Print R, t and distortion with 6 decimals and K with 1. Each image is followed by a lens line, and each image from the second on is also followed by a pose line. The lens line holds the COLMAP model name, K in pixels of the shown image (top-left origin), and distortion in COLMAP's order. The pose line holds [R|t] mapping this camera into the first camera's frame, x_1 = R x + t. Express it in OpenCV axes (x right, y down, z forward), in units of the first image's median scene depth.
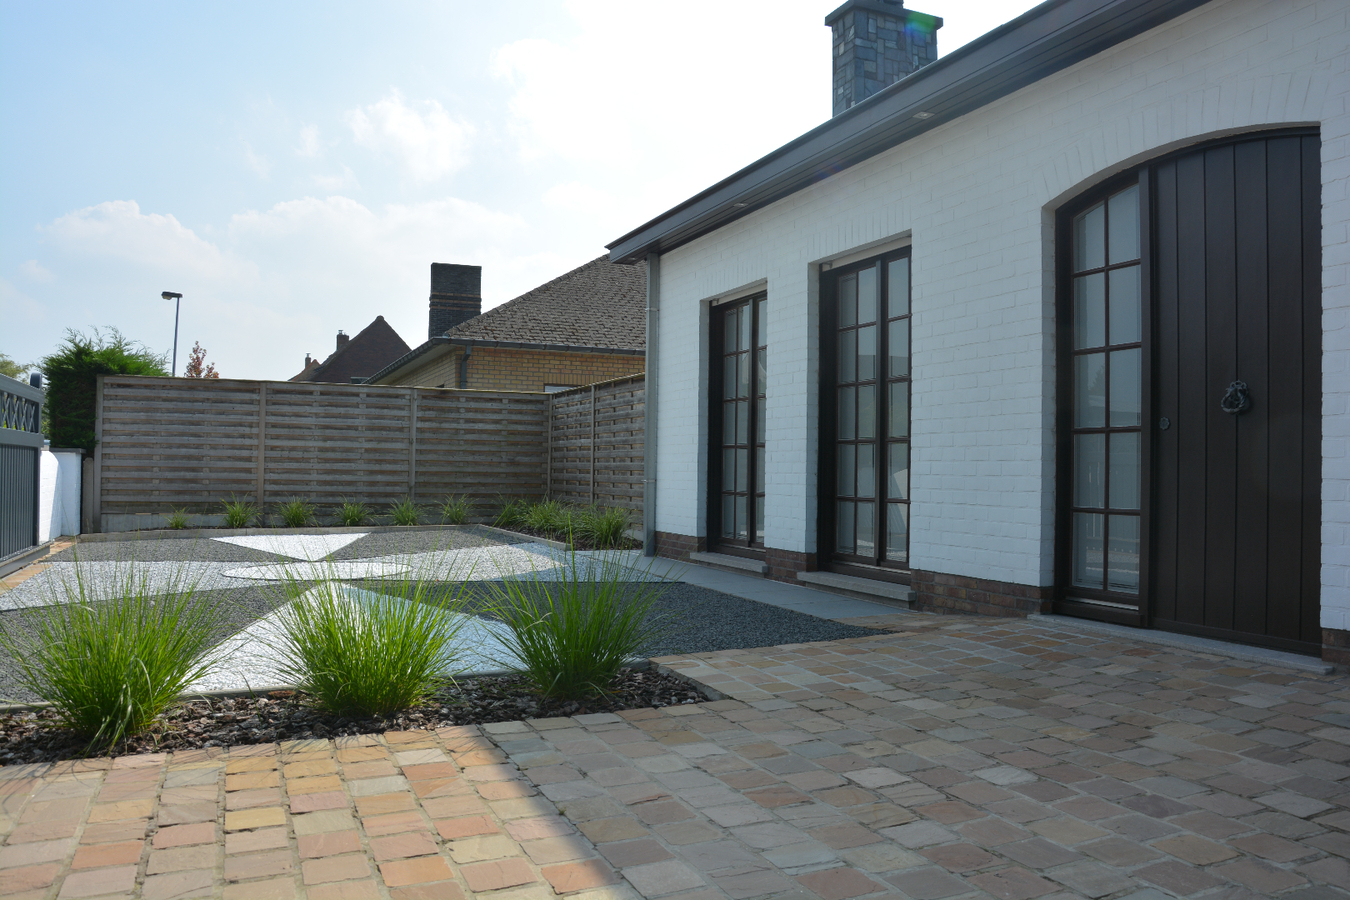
lens RADIAL K [[1041.6, 0, 683.3], [0, 1041.6, 450.4], [0, 0, 1]] dist [-0.132231, 0.042923]
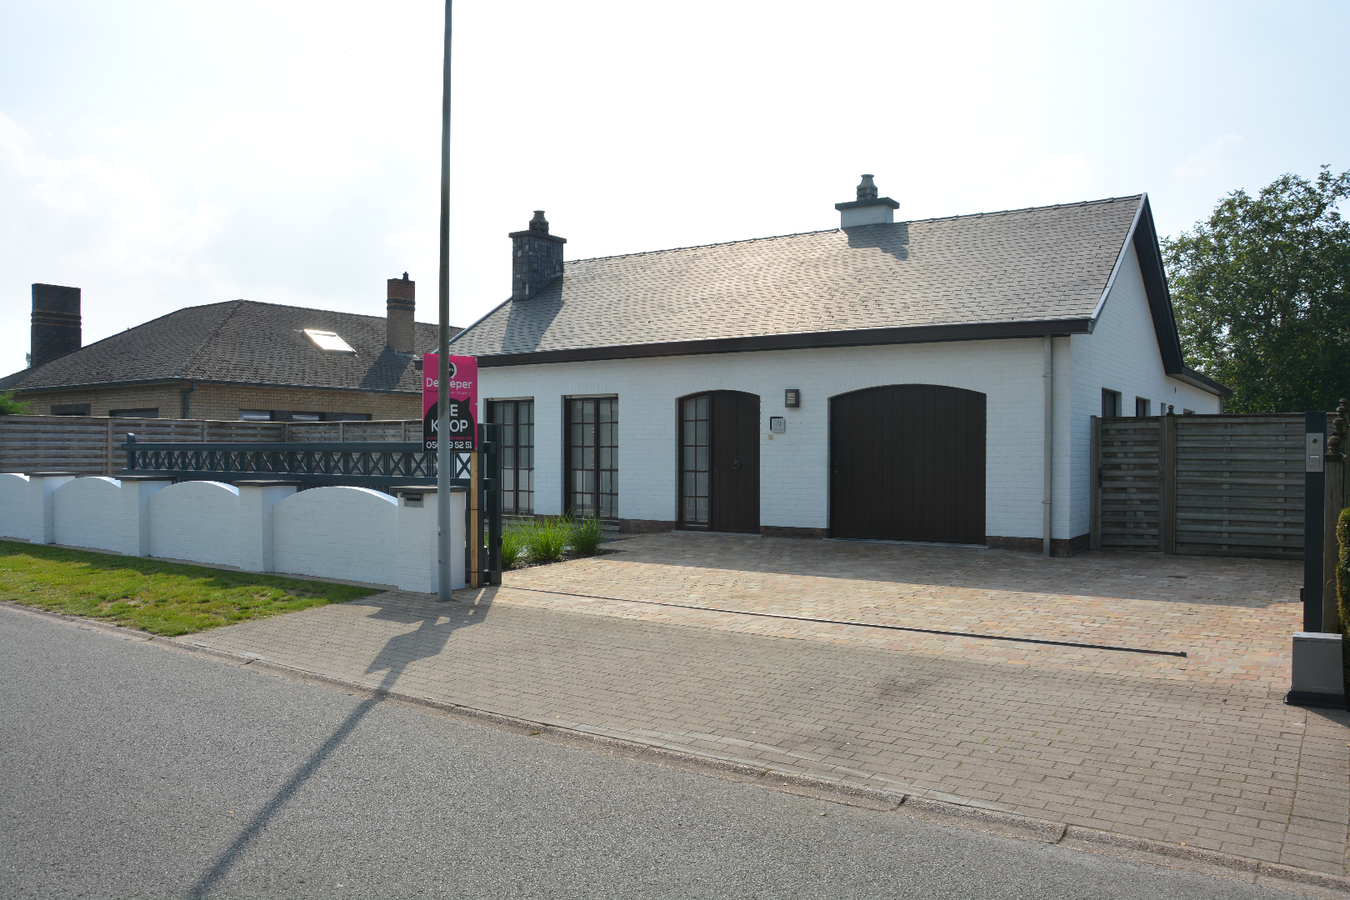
lens RADIAL K [[1041.6, 0, 677.1], [0, 1041.6, 453.9], [0, 0, 1]] dist [-0.132231, 0.042923]
pose [[0.841538, -0.012765, 0.540048, -0.522261], [-0.003366, 0.999577, 0.028871, -0.063124], [-0.540188, -0.026114, 0.841139, -0.642149]]
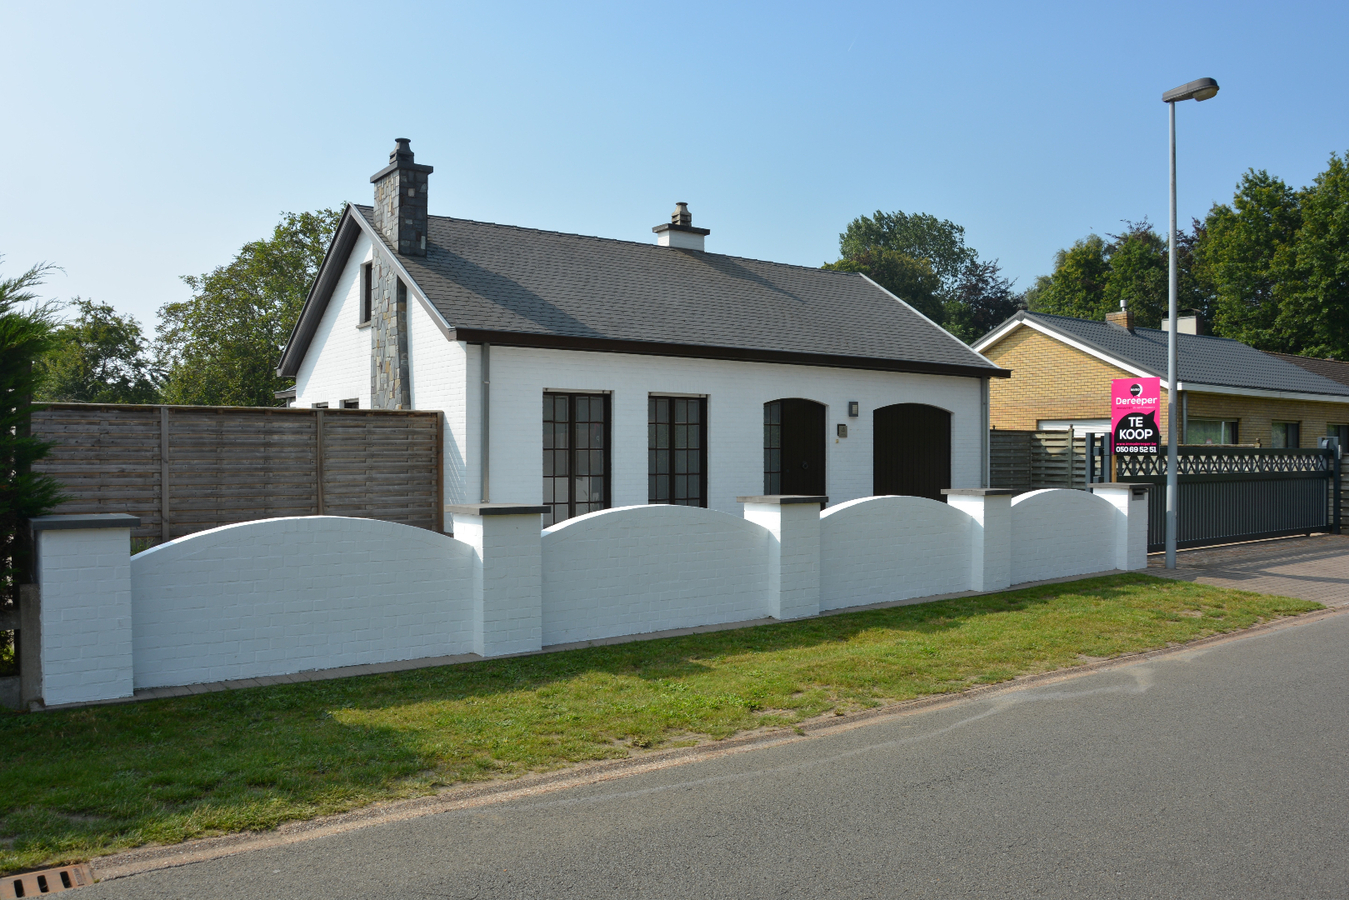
lens RADIAL K [[1040.8, 0, 678.8], [0, 1040.8, 464.6], [0, 0, 1]] dist [-0.132231, 0.042923]
pose [[-0.244918, -0.028668, 0.969120, -1.081345], [-0.020427, 0.999493, 0.024404, -0.046326], [-0.969329, -0.013819, -0.245379, 0.798455]]
